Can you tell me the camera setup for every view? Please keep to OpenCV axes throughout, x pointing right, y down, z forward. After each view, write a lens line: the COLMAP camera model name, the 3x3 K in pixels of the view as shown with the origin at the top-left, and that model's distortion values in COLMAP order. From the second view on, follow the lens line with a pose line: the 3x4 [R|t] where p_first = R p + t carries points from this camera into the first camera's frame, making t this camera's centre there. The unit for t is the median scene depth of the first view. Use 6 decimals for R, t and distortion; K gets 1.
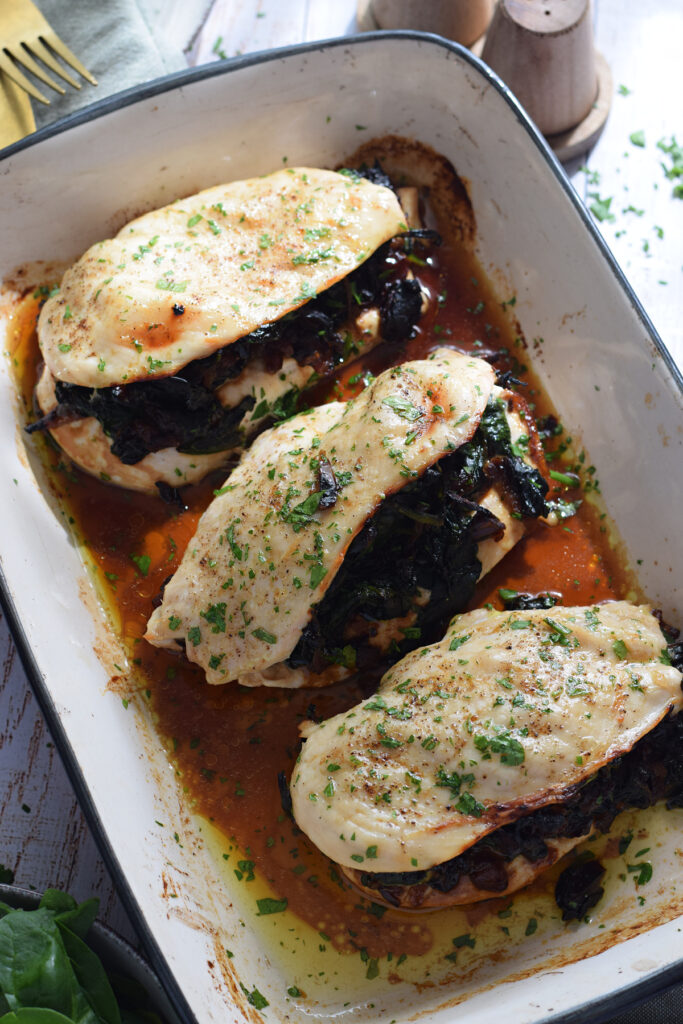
lens RADIAL K [[2618.8, 0, 341.5], [0, 2618.8, 512.0], [0, 0, 1]] dist [-0.153938, 1.722030]
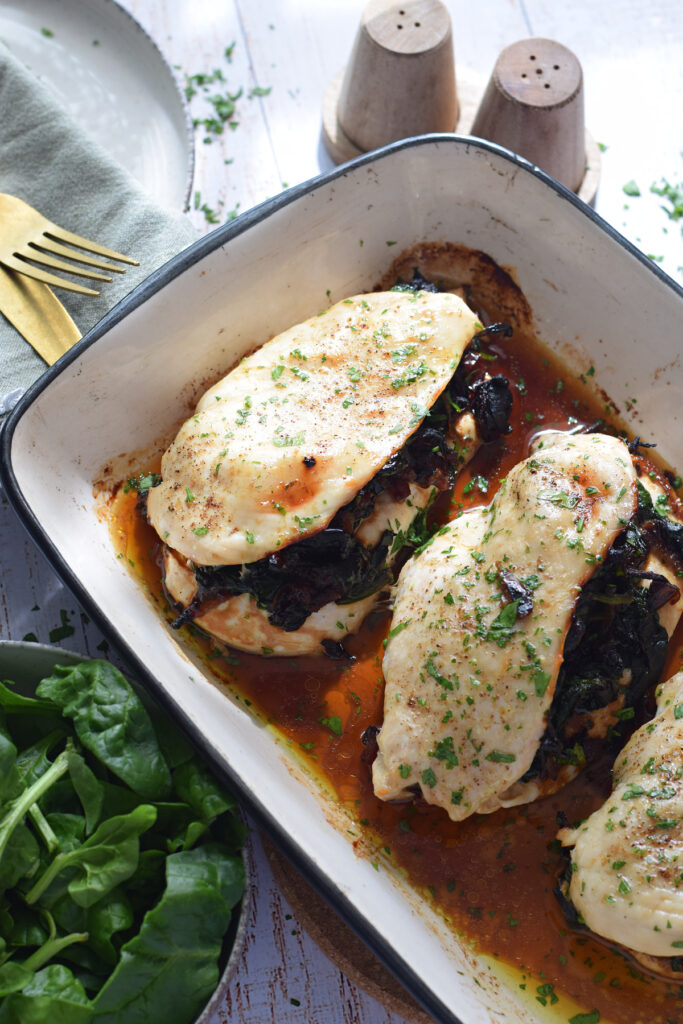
lens RADIAL K [[2618.8, 0, 341.5], [0, 2618.8, 512.0], [0, 0, 1]] dist [-0.153938, 1.722030]
pose [[0.946726, -0.261176, 0.188405, -0.237757], [0.269438, 0.962827, -0.019194, -0.037138], [-0.176388, 0.068935, 0.981904, 0.040671]]
